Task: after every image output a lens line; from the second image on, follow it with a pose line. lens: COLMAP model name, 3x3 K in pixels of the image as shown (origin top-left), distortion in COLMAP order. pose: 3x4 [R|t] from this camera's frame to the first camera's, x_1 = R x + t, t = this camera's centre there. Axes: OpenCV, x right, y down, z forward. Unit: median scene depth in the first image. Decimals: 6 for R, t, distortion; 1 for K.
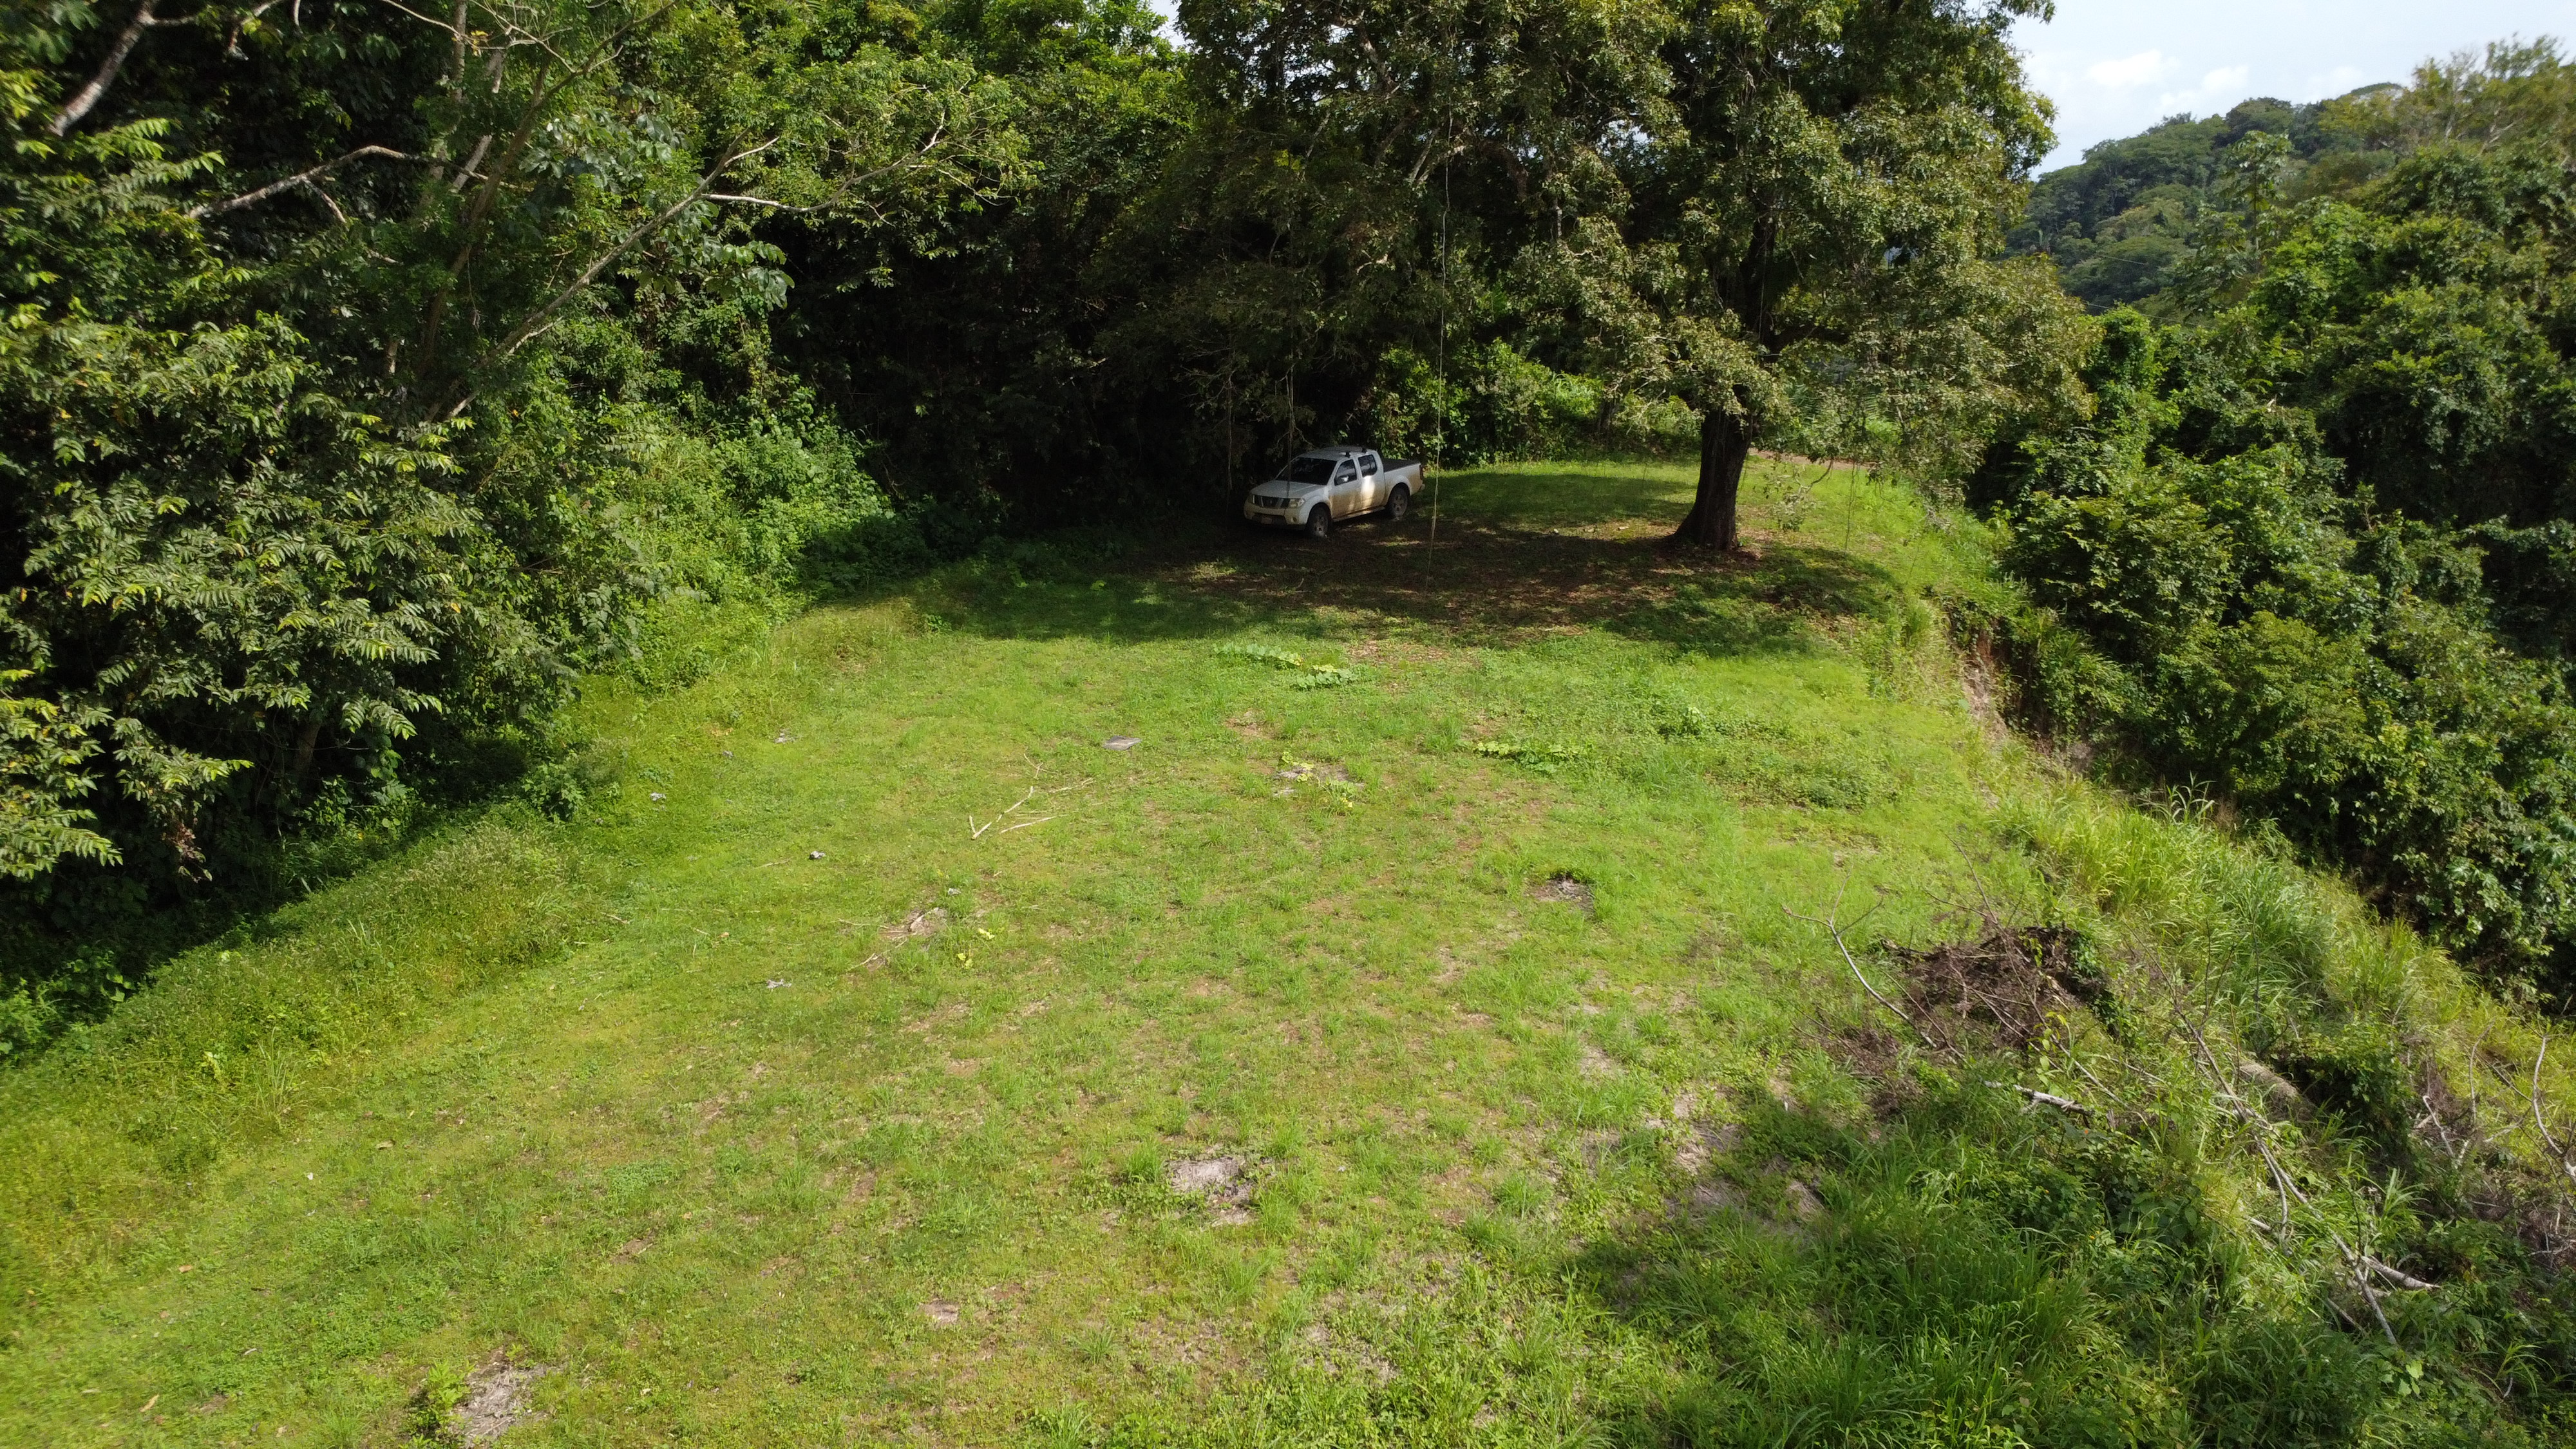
lens RADIAL K [[1878.6, 0, 1288.0], [0, 1878.6, 724.5], [0, 0, 1]] dist [-0.016865, -0.038799]
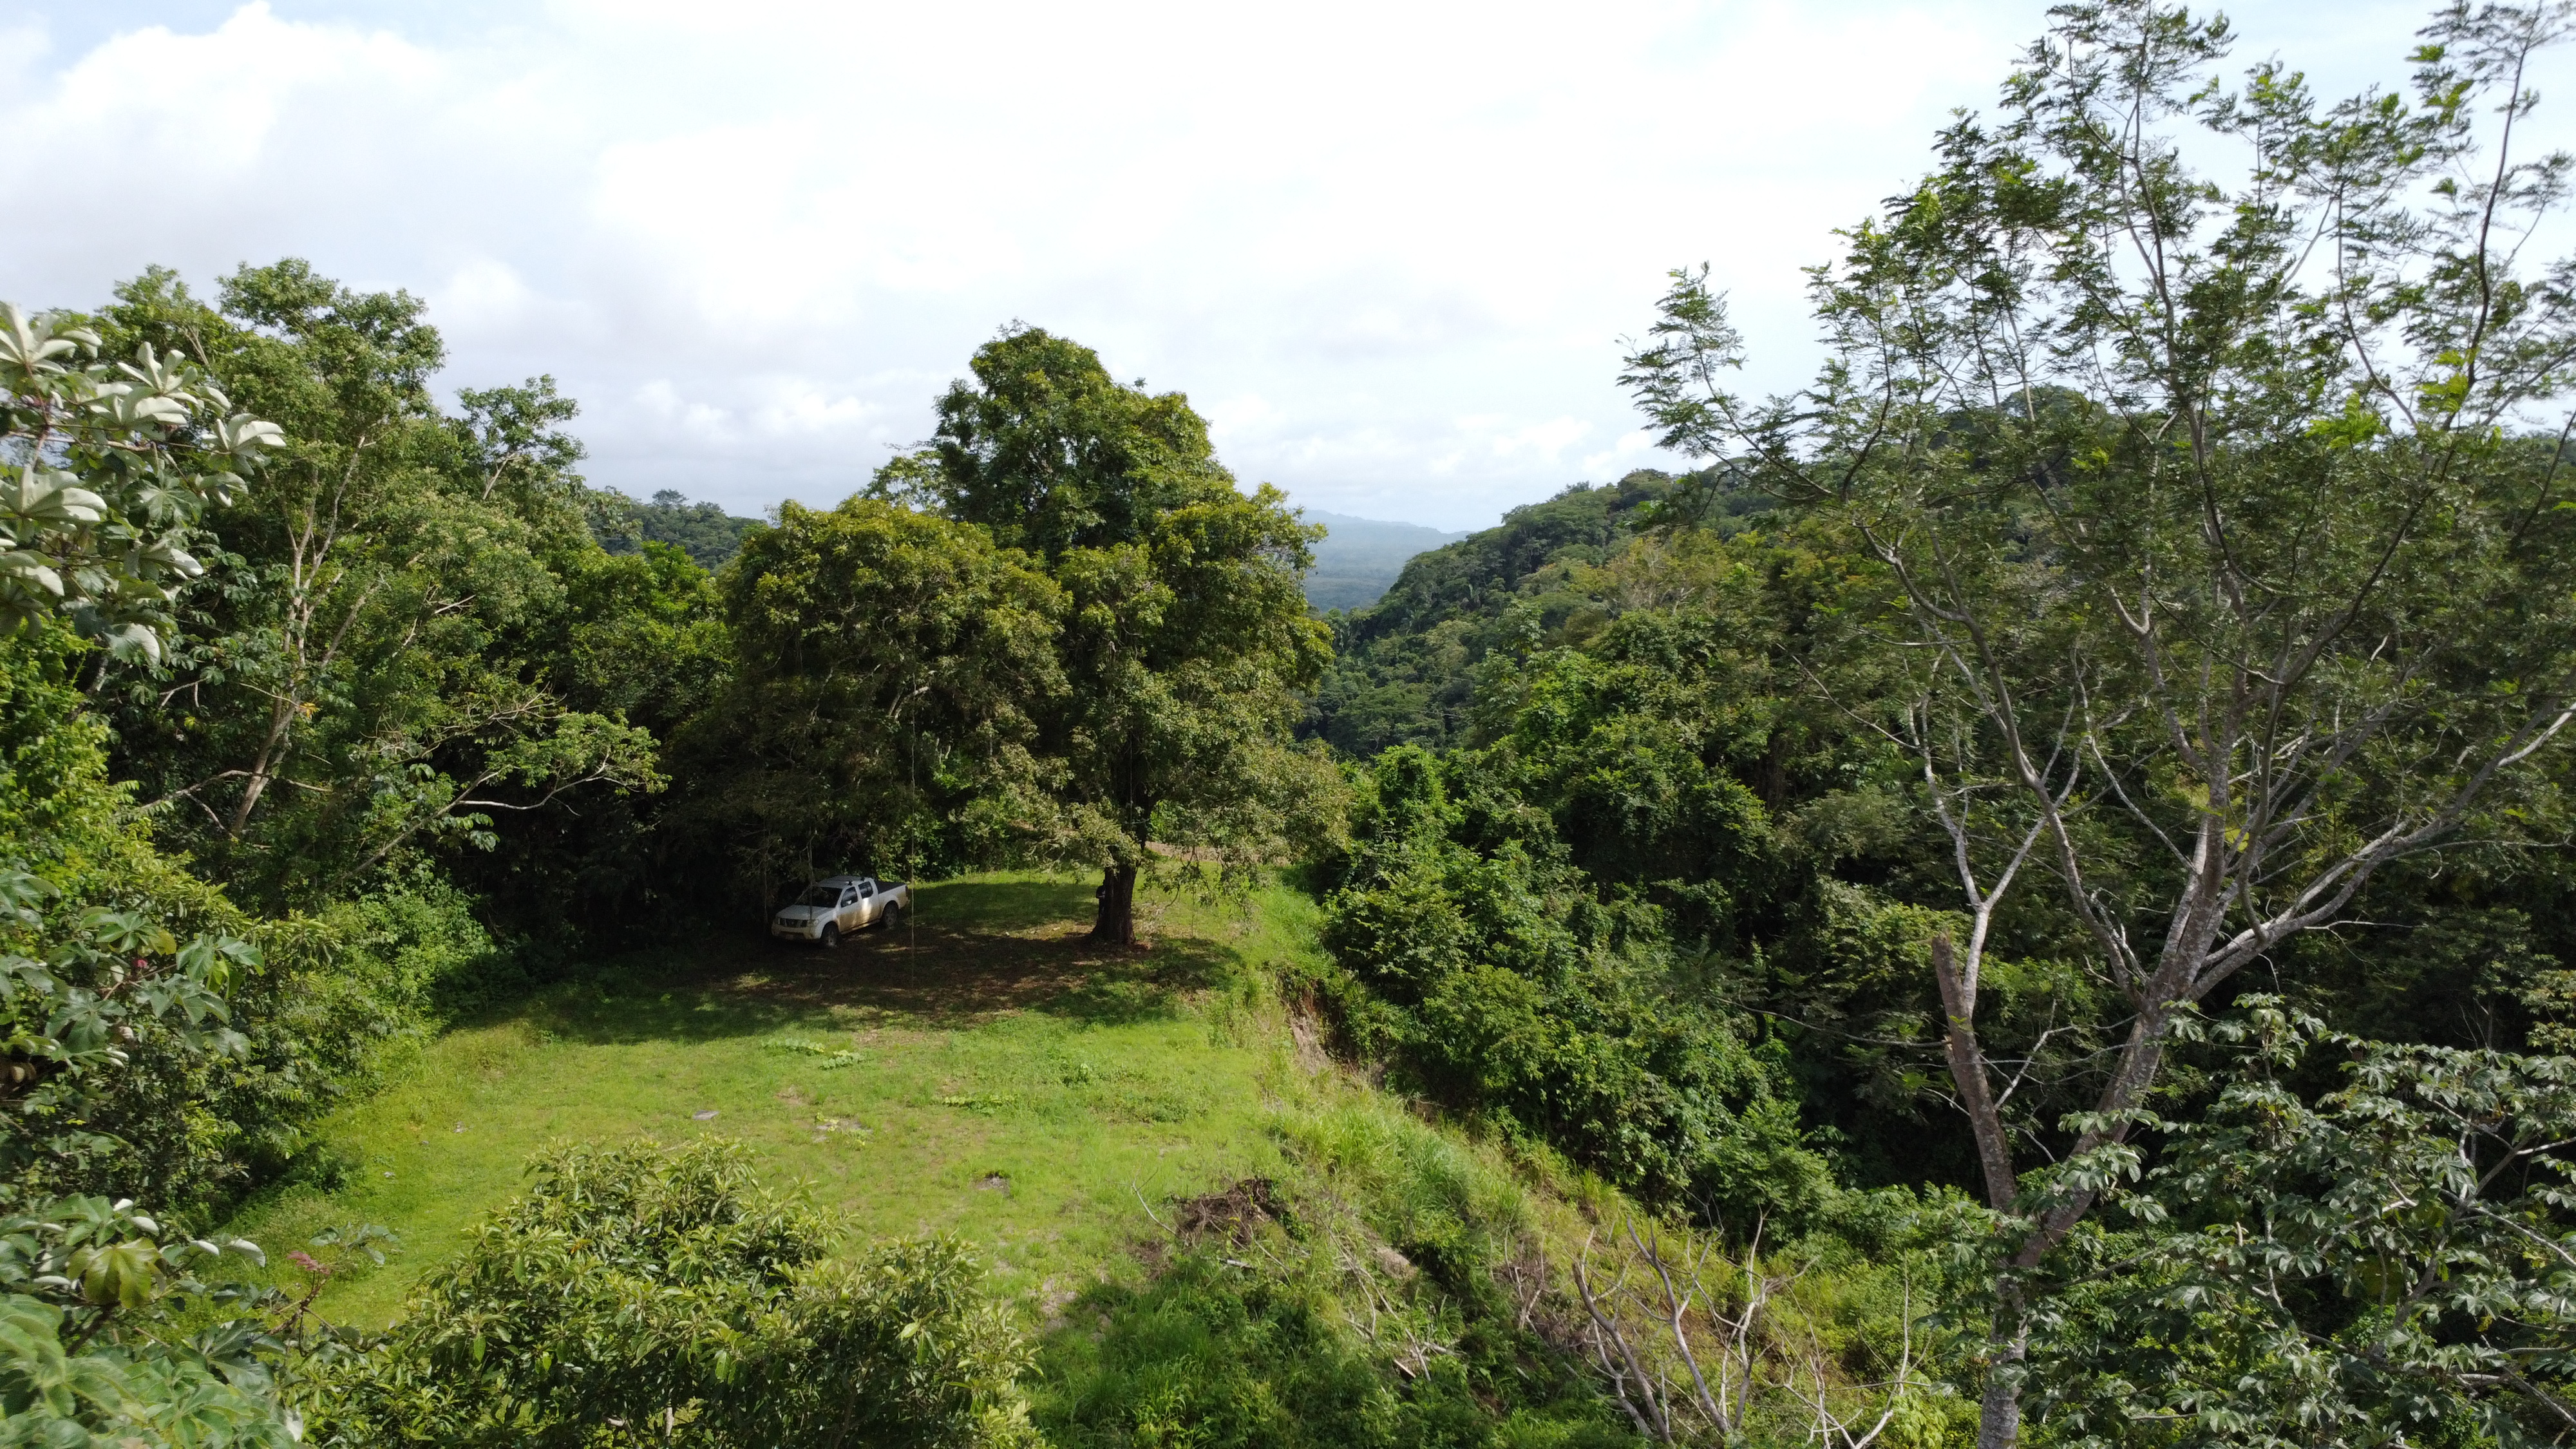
lens RADIAL K [[1878.6, 0, 1288.0], [0, 1878.6, 724.5], [0, 0, 1]] dist [-0.016865, -0.038799]
pose [[0.964481, -0.024163, 0.263045, -0.018475], [0.070512, 0.983224, -0.168222, -0.008911], [-0.254567, 0.180794, 0.950005, -0.420495]]
